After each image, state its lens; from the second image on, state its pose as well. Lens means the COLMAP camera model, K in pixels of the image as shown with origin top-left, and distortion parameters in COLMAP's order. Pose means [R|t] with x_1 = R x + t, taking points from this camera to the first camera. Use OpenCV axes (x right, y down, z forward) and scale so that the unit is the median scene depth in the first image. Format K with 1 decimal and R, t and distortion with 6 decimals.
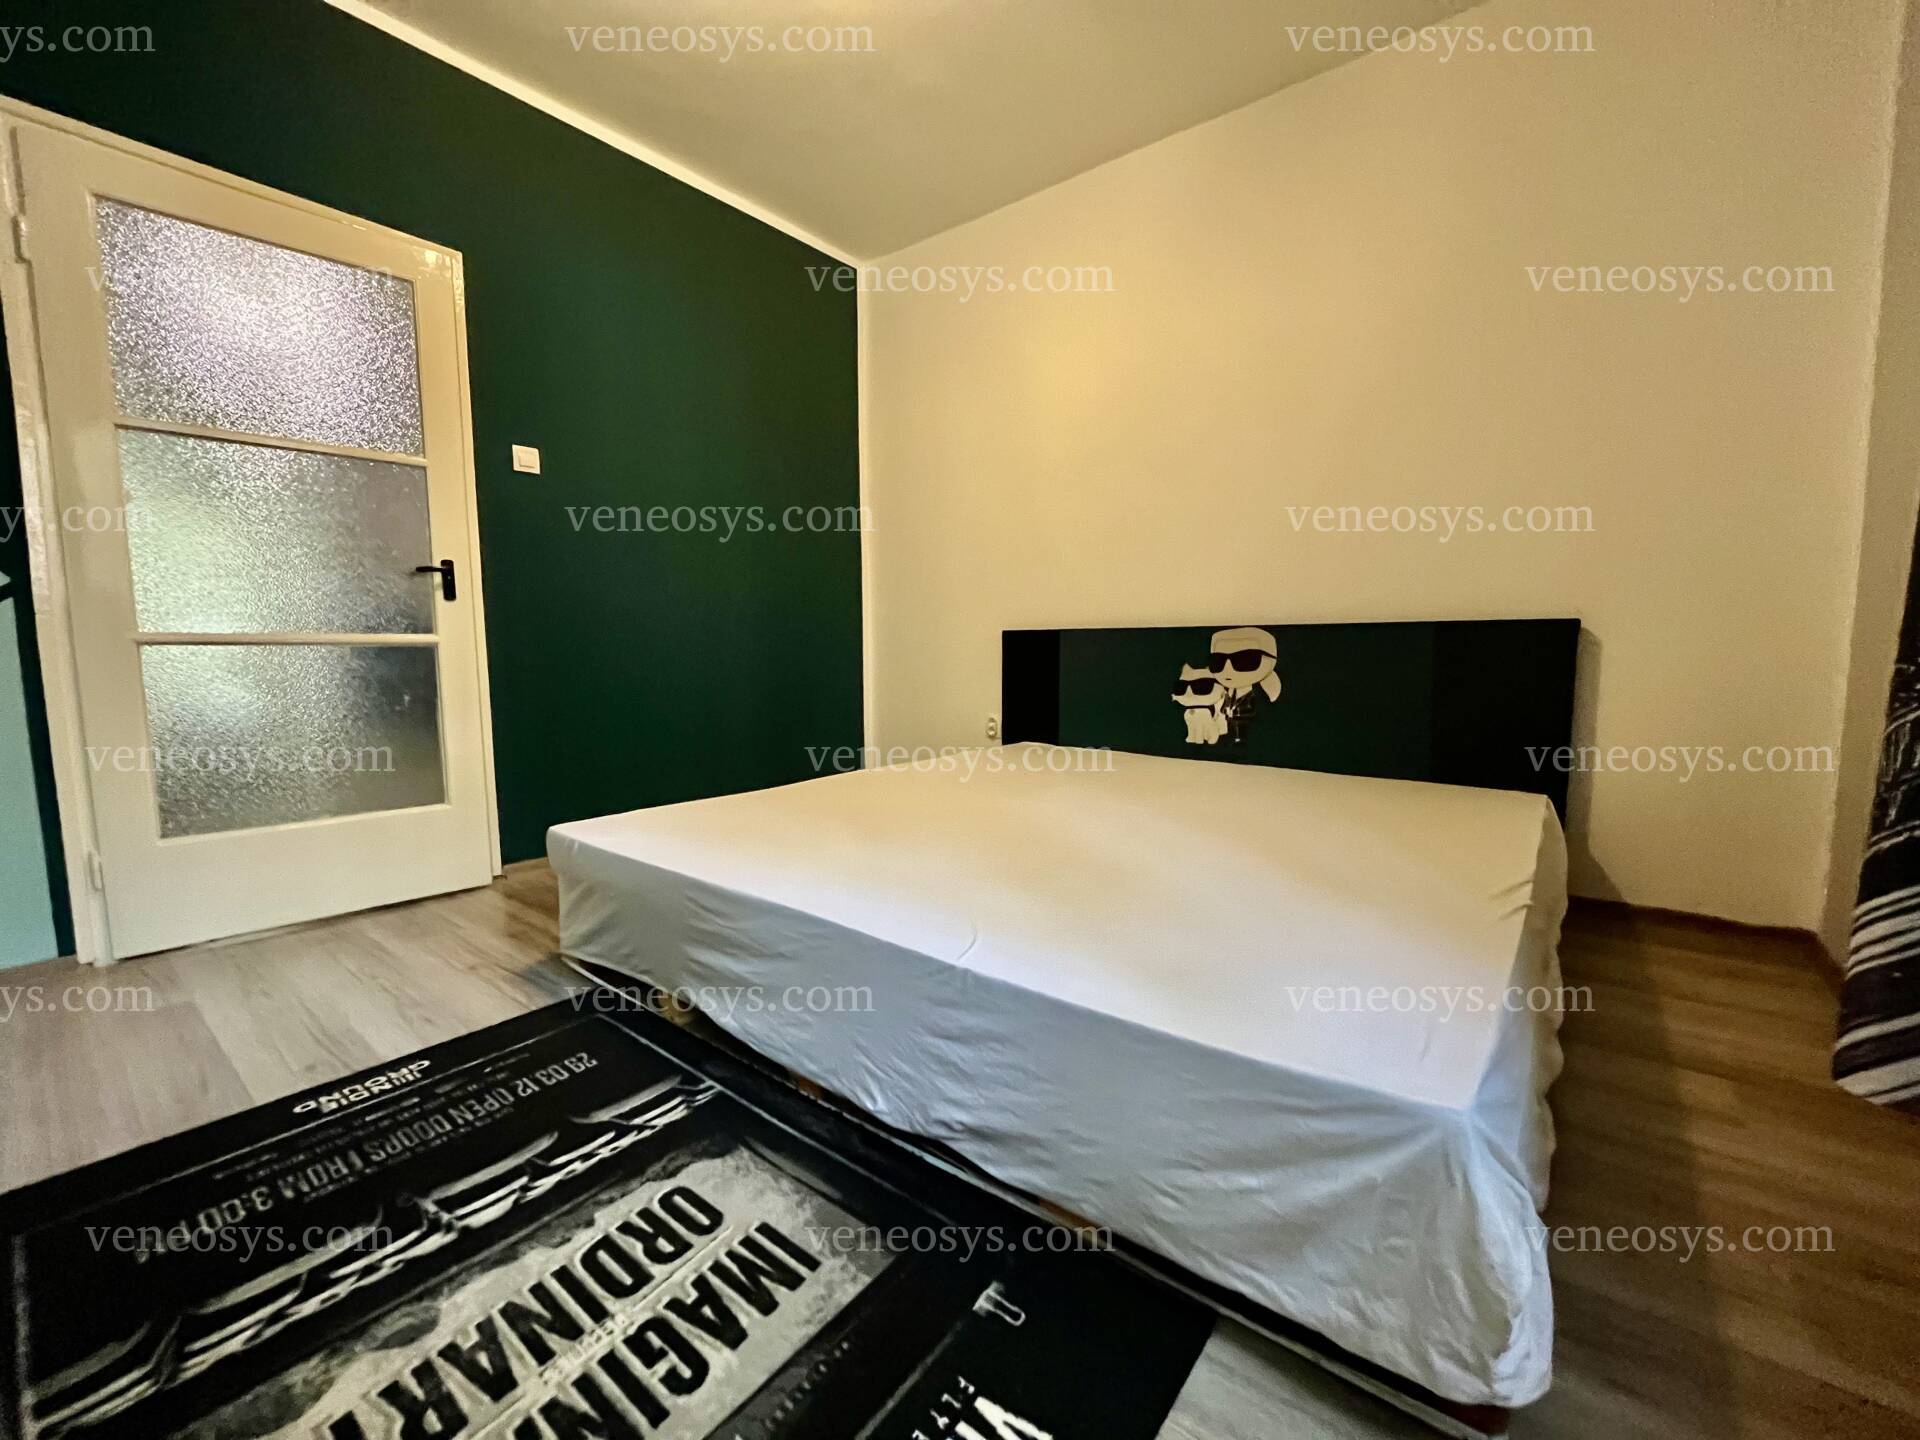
lens RADIAL K [[779.9, 0, 956.9], [0, 779.9, 715.4], [0, 0, 1]] dist [-0.001209, 0.000670]
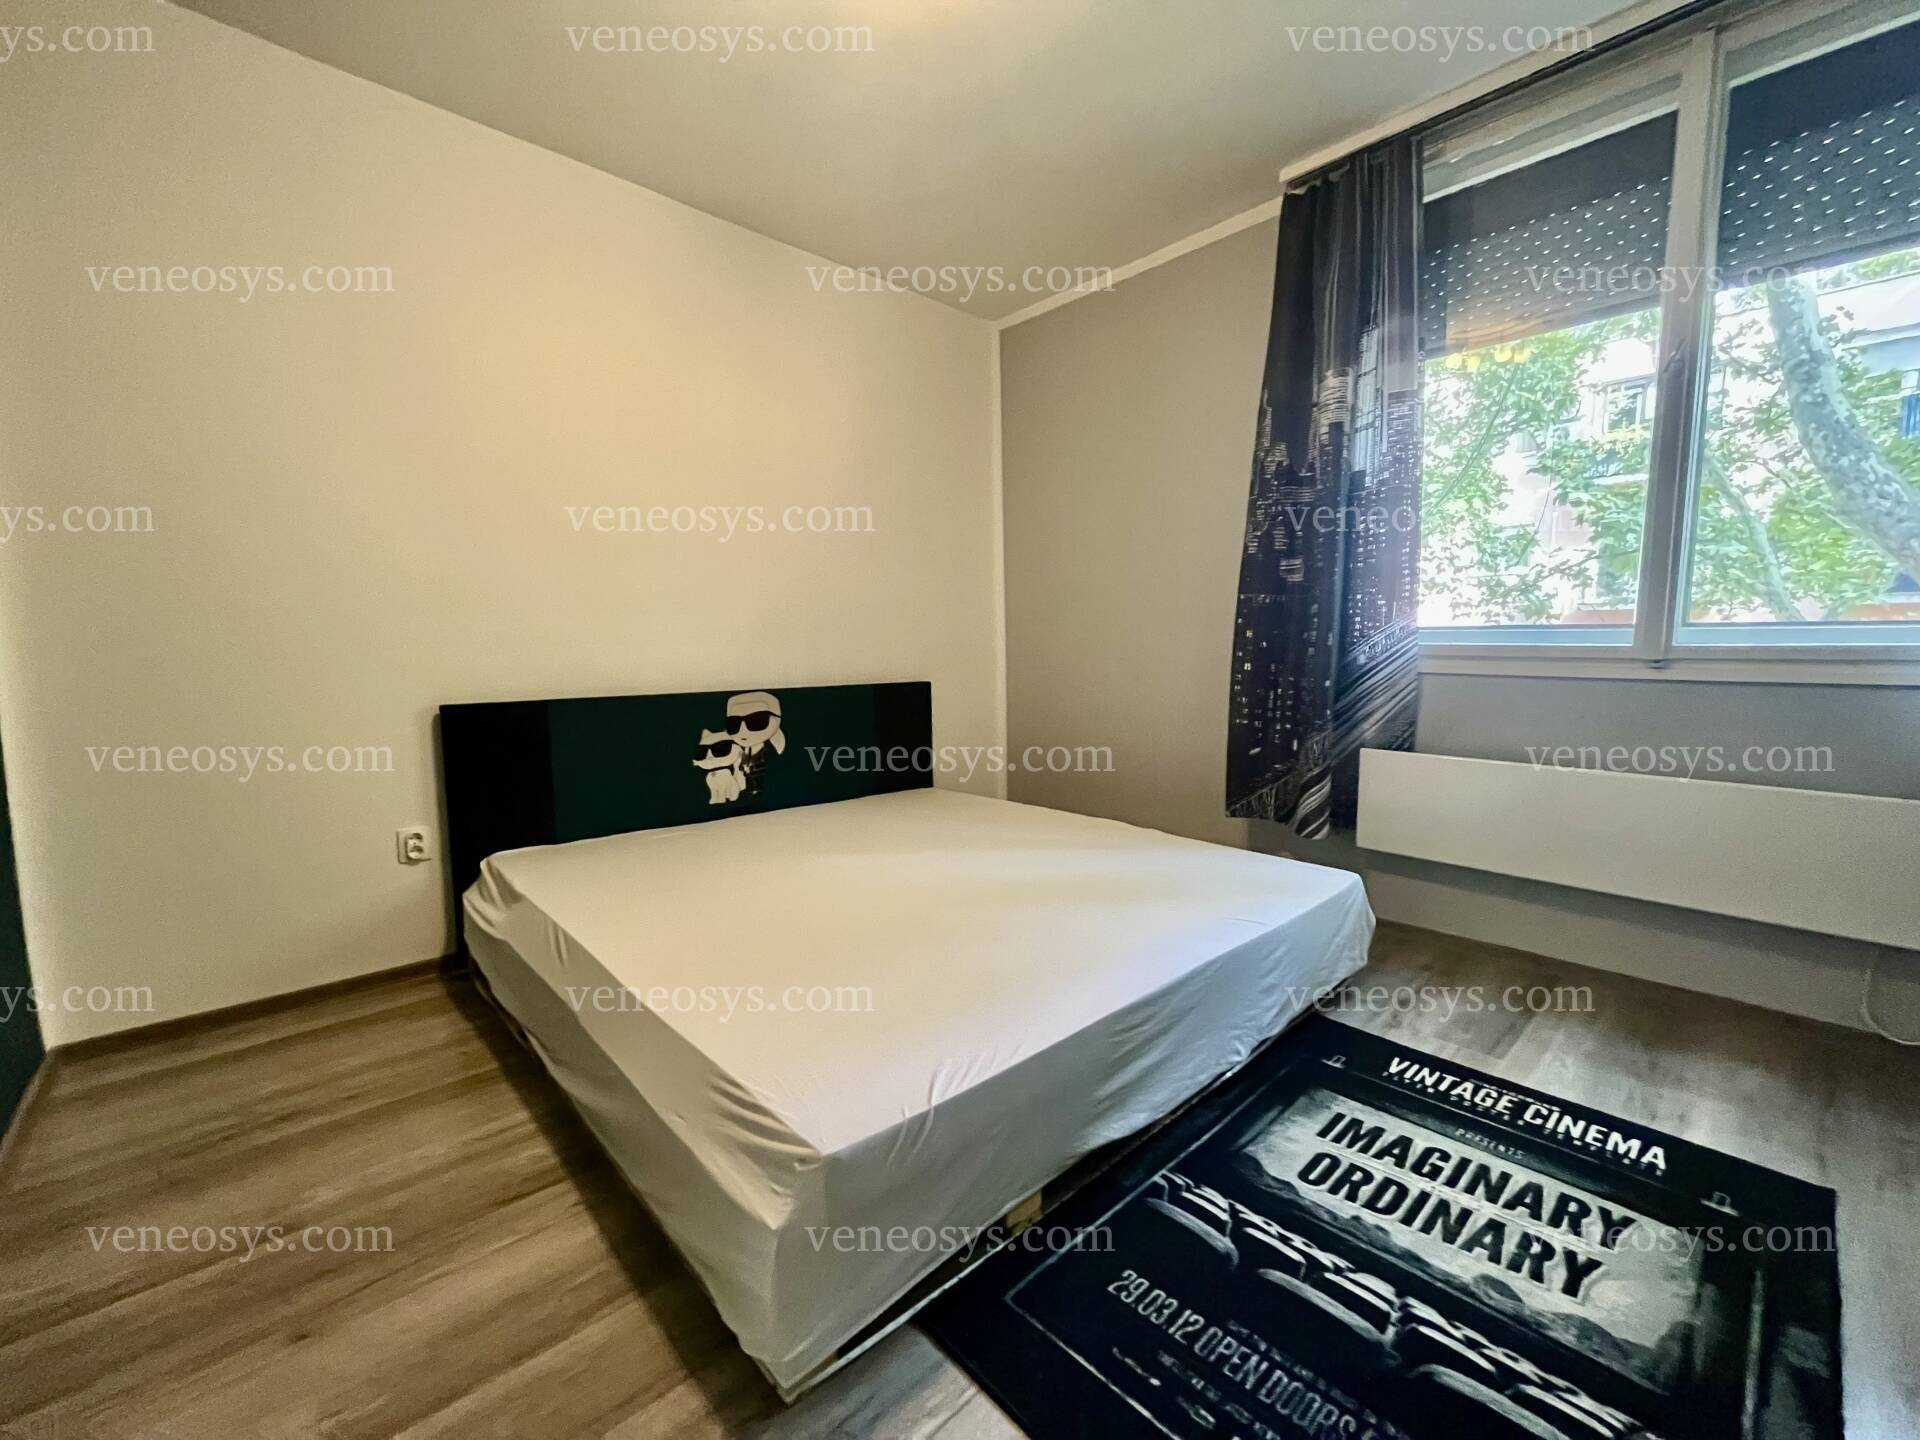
lens RADIAL K [[779.9, 0, 959.6], [0, 779.9, 724.1], [0, 0, 1]] dist [-0.001209, 0.000670]
pose [[0.146438, -0.094585, 0.984688, -1.773999], [0.091114, 0.992477, 0.081783, -0.336635], [-0.985015, 0.077743, 0.153954, 1.388697]]
